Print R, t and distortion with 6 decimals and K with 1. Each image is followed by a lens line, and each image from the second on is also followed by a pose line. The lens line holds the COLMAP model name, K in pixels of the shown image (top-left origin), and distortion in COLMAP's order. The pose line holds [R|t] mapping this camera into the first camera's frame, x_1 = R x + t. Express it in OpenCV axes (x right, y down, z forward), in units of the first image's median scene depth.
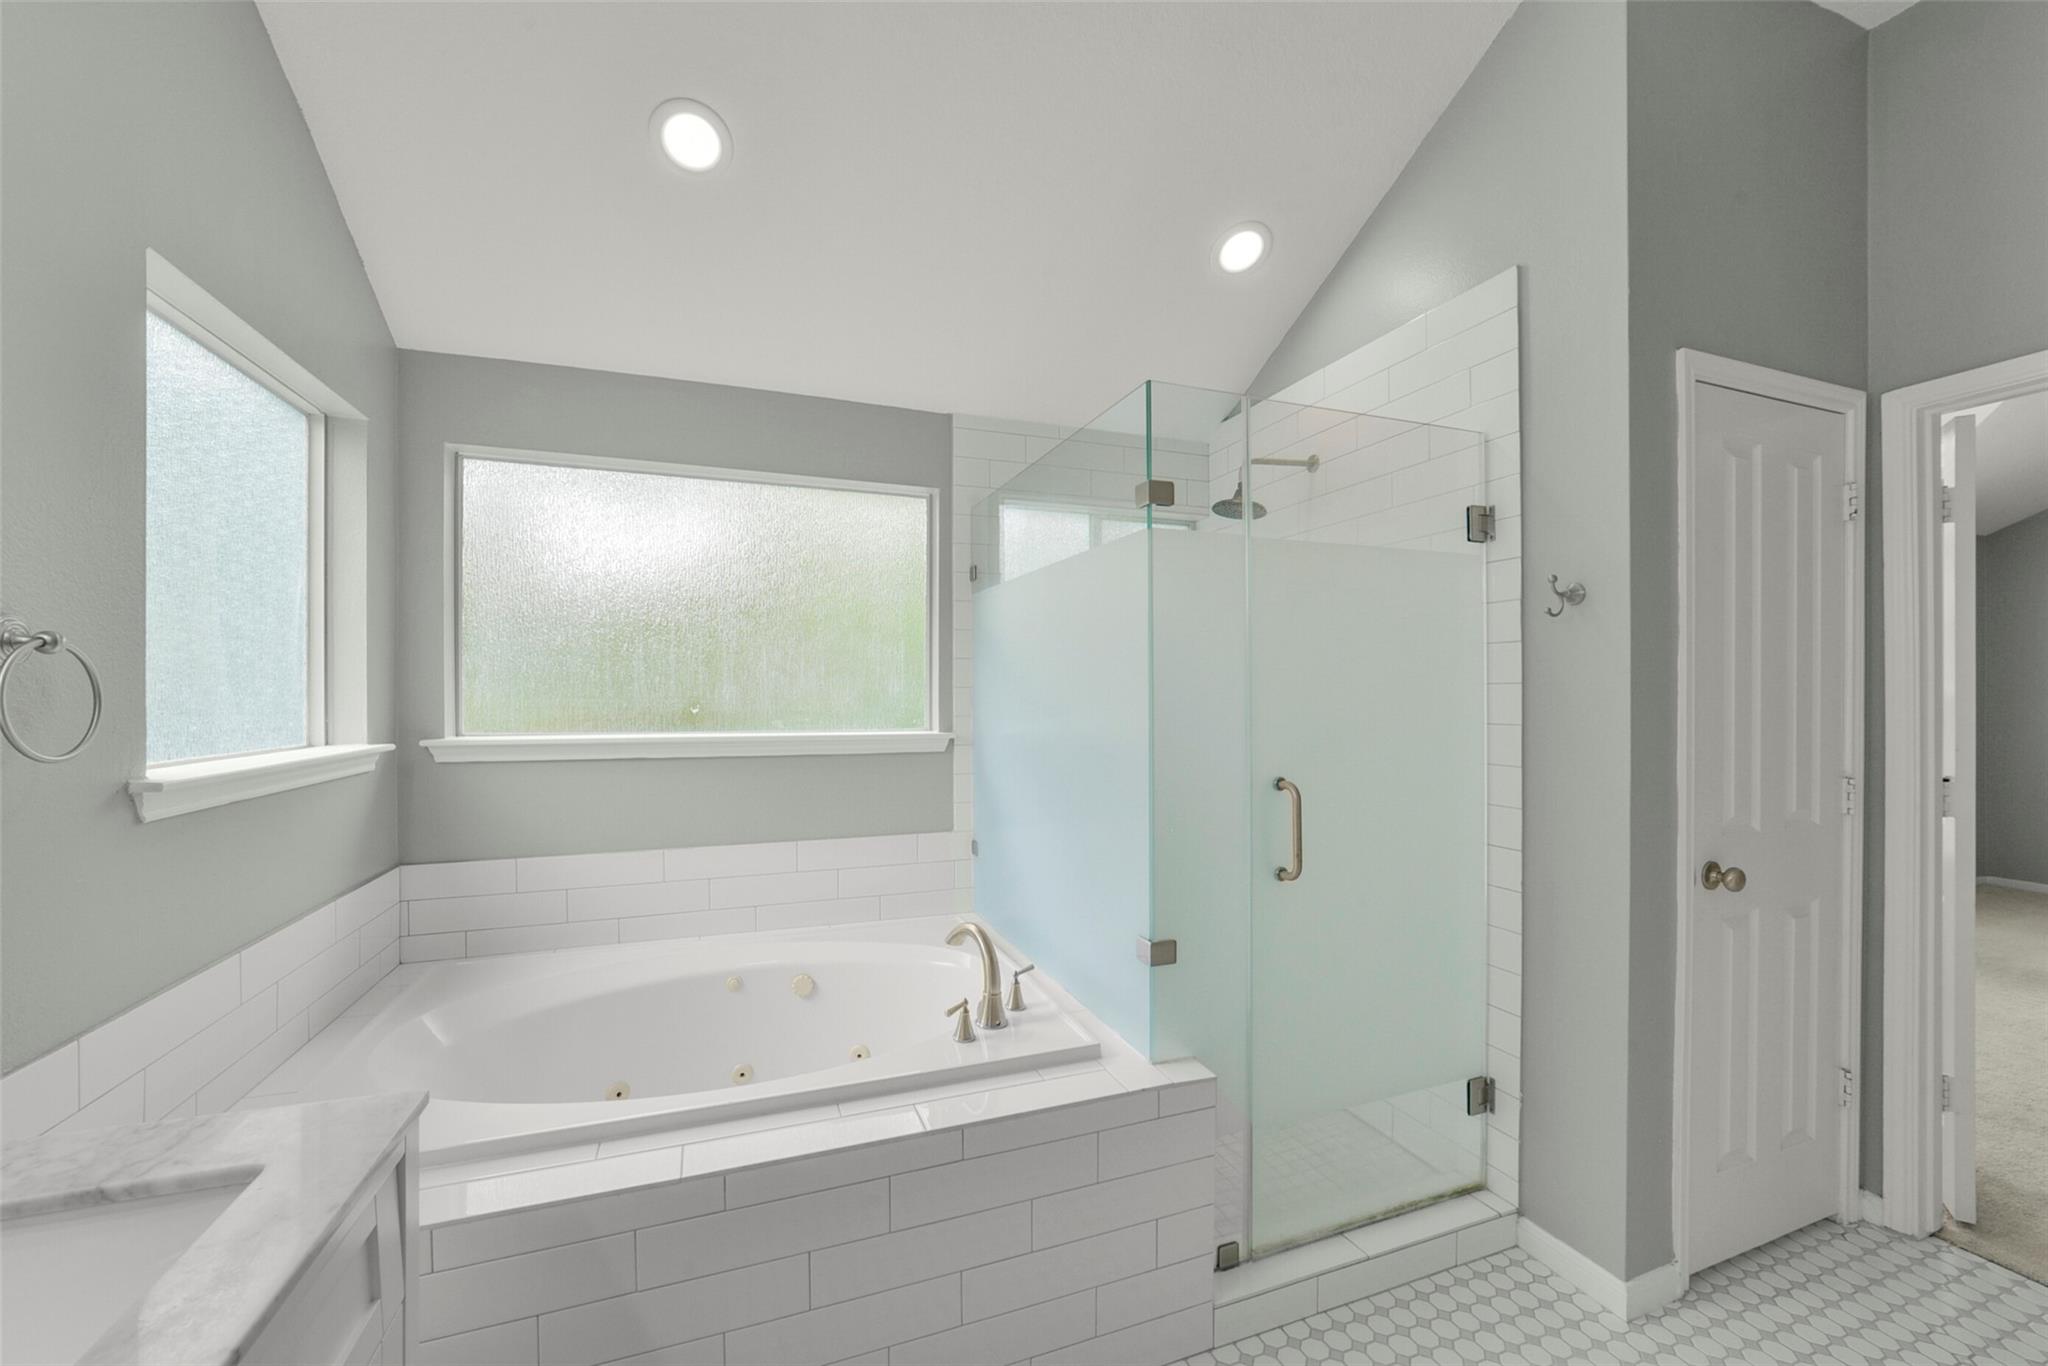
lens RADIAL K [[804.8, 0, 1024.0], [0, 804.8, 683.0], [0, 0, 1]] dist [-0.029261, 0.008626]
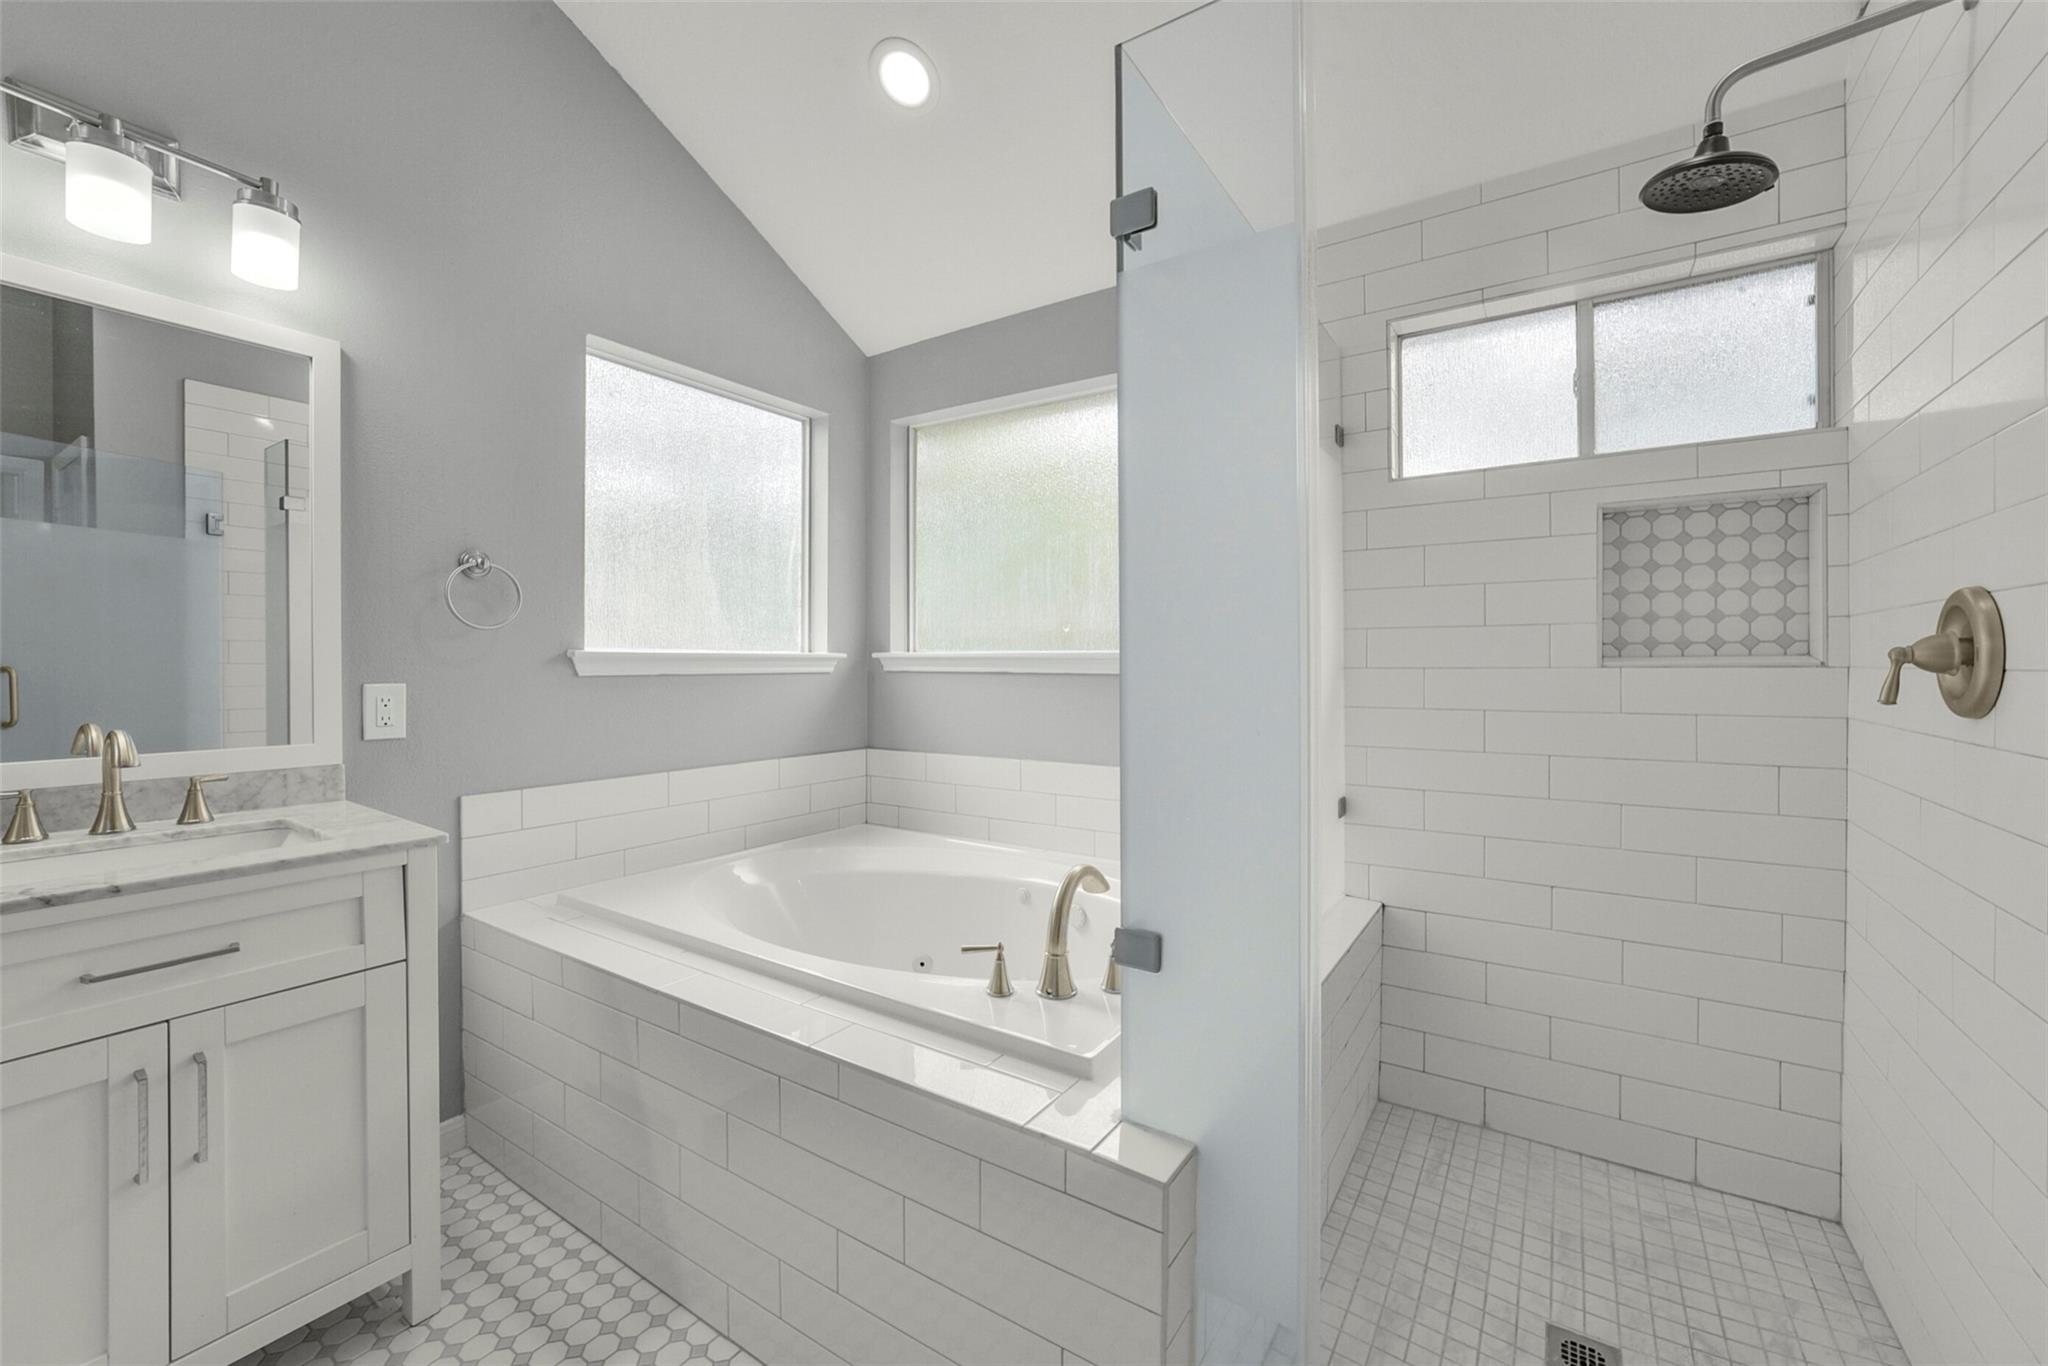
lens RADIAL K [[813.5, 0, 1030.1], [0, 813.5, 656.3], [0, 0, 1]] dist [-0.039242, 0.008532]
pose [[0.596419, -0.006445, -0.802647, 0.495020], [0.010180, 0.999948, -0.000465, 0.087969], [0.802608, -0.007894, 0.596454, 0.447831]]
